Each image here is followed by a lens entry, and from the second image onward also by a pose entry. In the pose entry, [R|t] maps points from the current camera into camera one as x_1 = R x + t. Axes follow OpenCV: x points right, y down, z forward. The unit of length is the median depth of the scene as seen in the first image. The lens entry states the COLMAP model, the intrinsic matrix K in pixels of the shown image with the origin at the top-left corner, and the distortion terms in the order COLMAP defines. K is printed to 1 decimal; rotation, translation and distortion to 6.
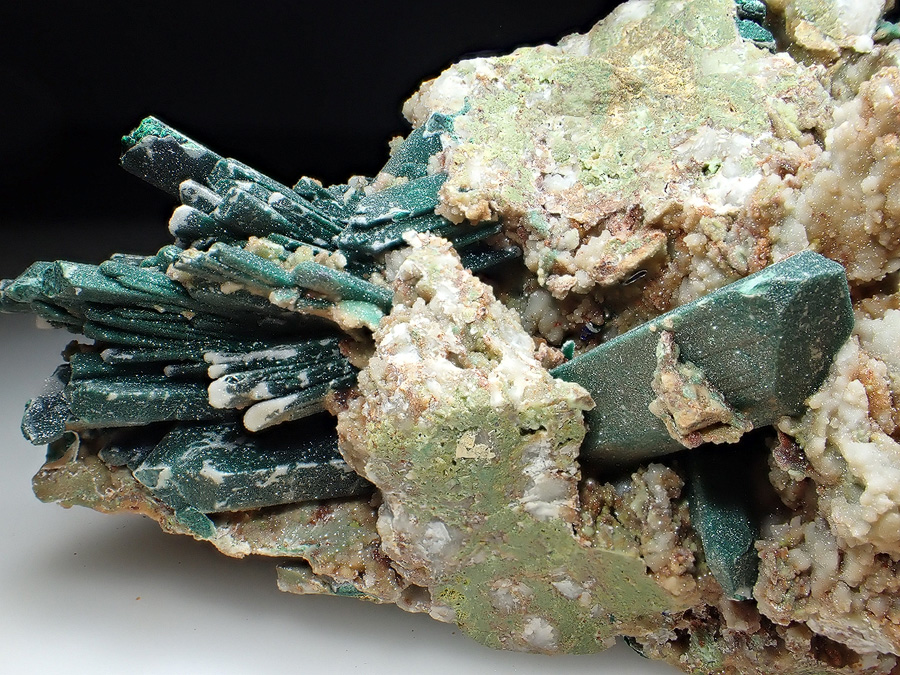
lens RADIAL K [[892.7, 0, 450.0], [0, 892.7, 337.5], [0, 0, 1]] dist [-0.003633, -0.012764]
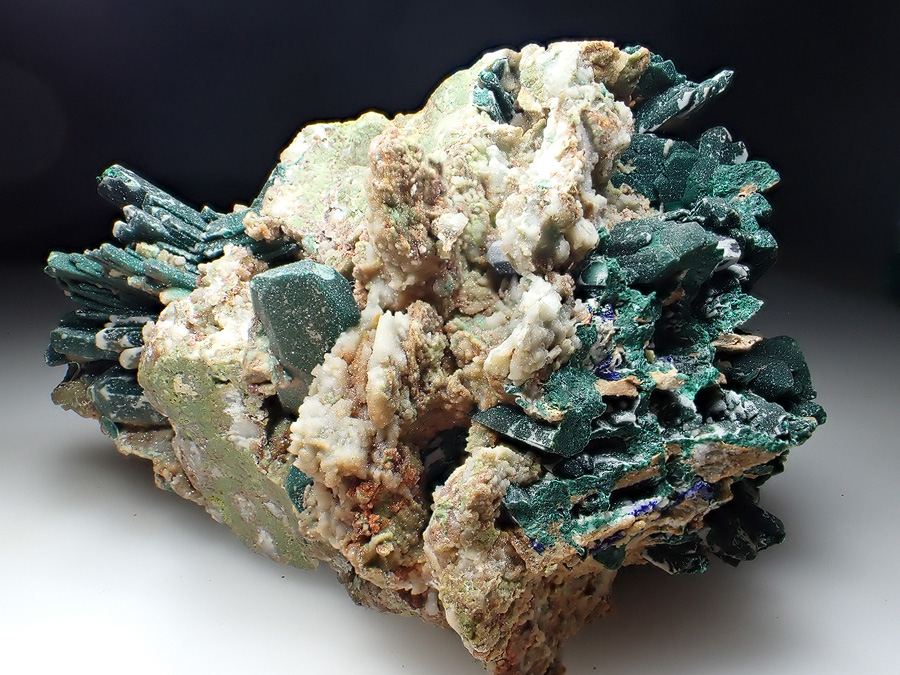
lens RADIAL K [[892.7, 0, 450.0], [0, 892.7, 337.5], [0, 0, 1]] dist [-0.003633, -0.012764]
pose [[0.877658, 0.095012, -0.469776, 0.961957], [-0.121804, 0.992190, -0.026890, 0.025361], [0.463552, 0.080821, 0.882376, -0.091907]]
